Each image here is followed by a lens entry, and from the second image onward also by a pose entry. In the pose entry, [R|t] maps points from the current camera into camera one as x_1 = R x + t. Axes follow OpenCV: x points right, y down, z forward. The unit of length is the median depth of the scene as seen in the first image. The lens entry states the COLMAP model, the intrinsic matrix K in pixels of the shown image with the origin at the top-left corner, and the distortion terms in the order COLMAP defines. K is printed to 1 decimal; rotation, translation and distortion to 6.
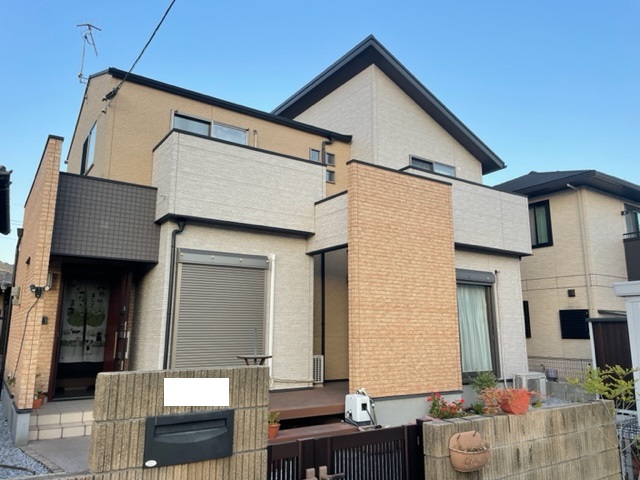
lens RADIAL K [[494.2, 0, 318.8], [0, 494.2, 238.1], [0, 0, 1]] dist [0.062421, -0.071018]
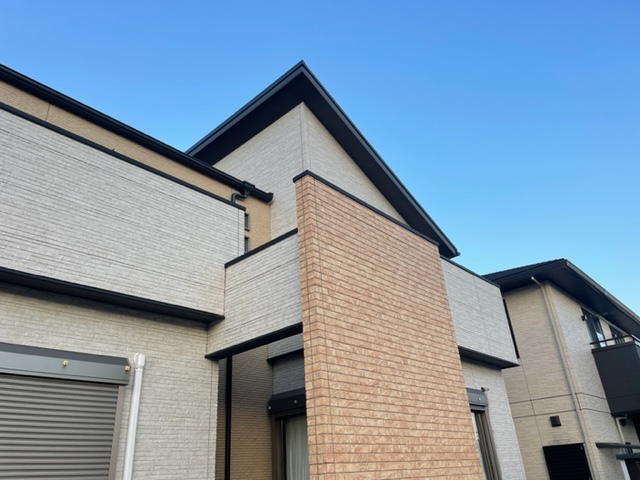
lens RADIAL K [[494.2, 0, 321.2], [0, 494.2, 237.0], [0, 0, 1]] dist [0.062421, -0.071018]
pose [[0.969888, 0.044708, 0.239414, -0.041748], [0.023156, 0.961628, -0.273379, 0.061339], [-0.242449, 0.270691, 0.931636, 0.458382]]
